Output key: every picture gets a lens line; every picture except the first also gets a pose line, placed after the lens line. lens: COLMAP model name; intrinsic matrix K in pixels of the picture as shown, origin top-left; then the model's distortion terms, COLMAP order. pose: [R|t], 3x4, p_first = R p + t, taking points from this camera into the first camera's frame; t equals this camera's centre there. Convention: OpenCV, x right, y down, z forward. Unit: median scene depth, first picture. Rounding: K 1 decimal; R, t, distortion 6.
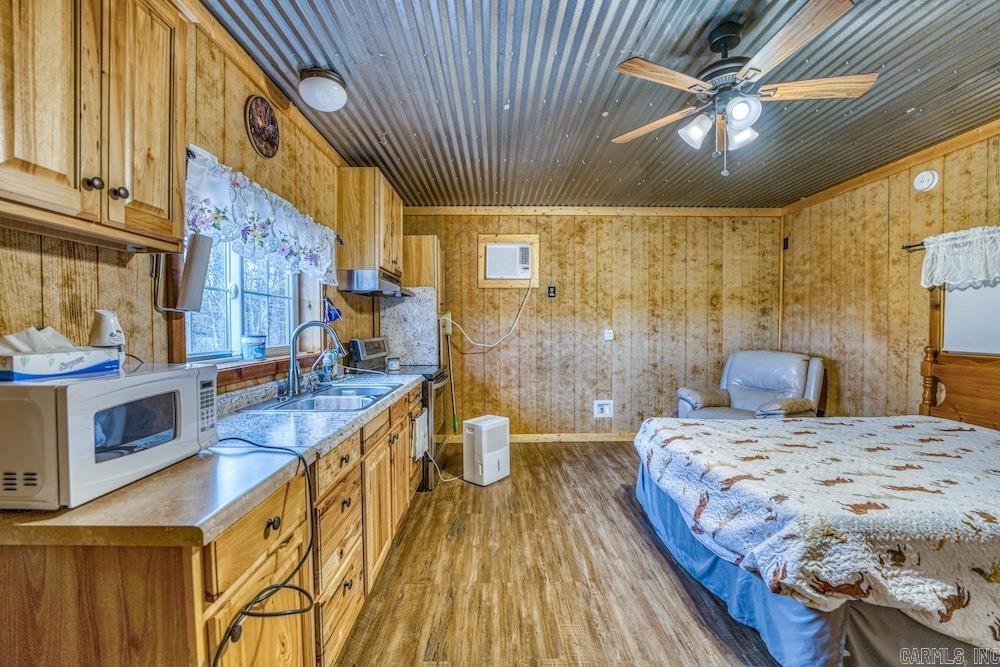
lens RADIAL K [[408.2, 0, 498.6], [0, 408.2, 334.9], [0, 0, 1]] dist [-0.029424, 0.003384]
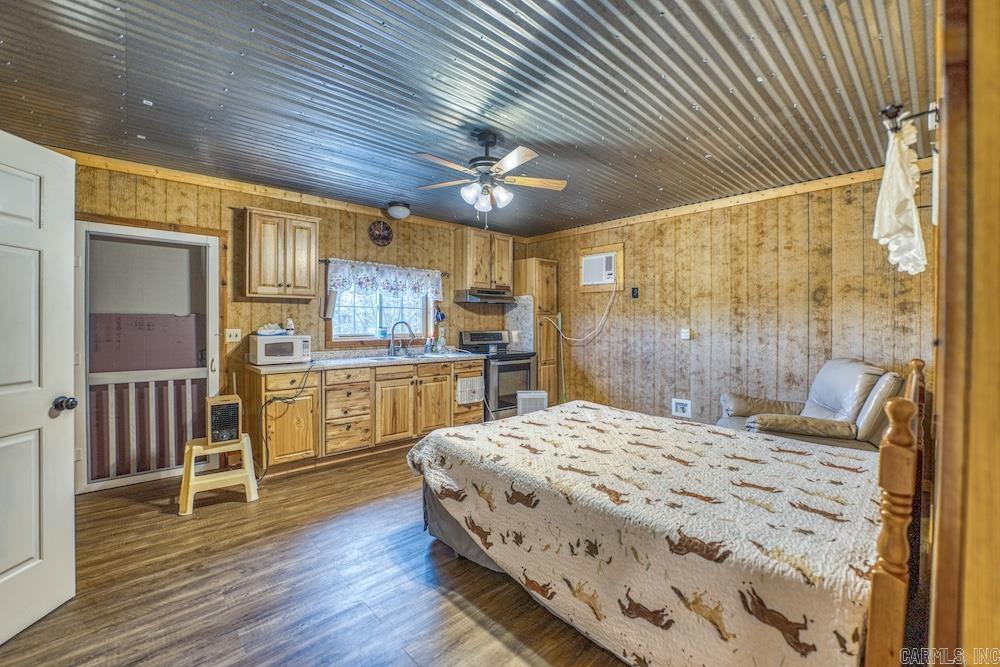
lens RADIAL K [[408.2, 0, 495.7], [0, 408.2, 323.1], [0, 0, 1]] dist [-0.029424, 0.003384]
pose [[0.665511, 0.007961, -0.746346, 0.699657], [-0.022453, 0.999704, -0.009357, -0.006934], [0.746050, 0.022985, 0.665493, -0.005247]]
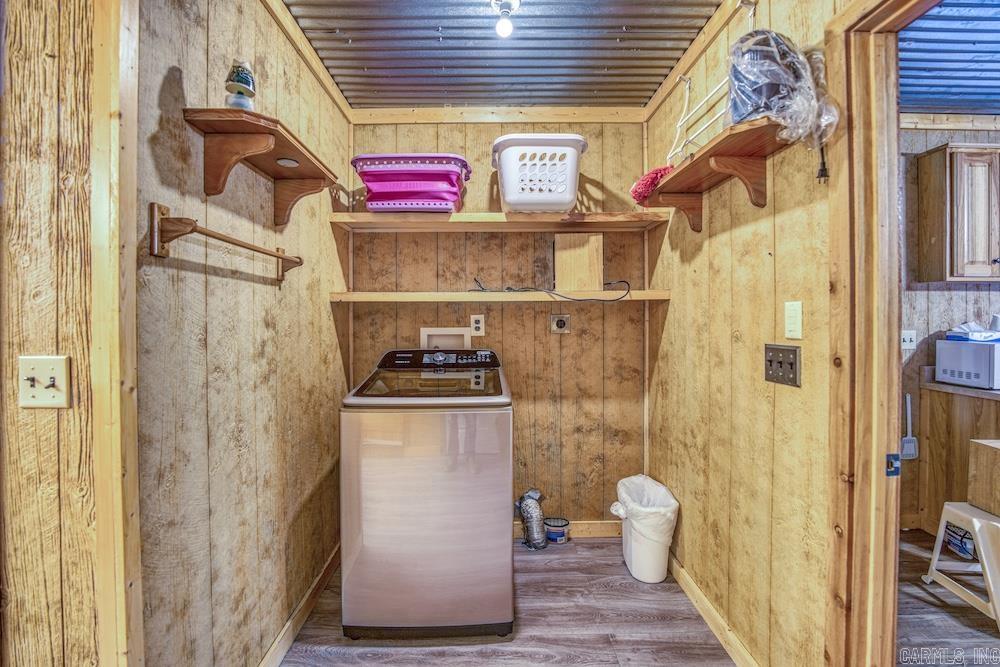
lens RADIAL K [[408.2, 0, 488.3], [0, 408.2, 316.1], [0, 0, 1]] dist [-0.029424, 0.003384]
pose [[-0.005453, -0.000875, -0.999985, 0.285381], [-0.022924, 0.999737, -0.000749, 0.003026], [0.999722, 0.022919, -0.005472, -0.433594]]
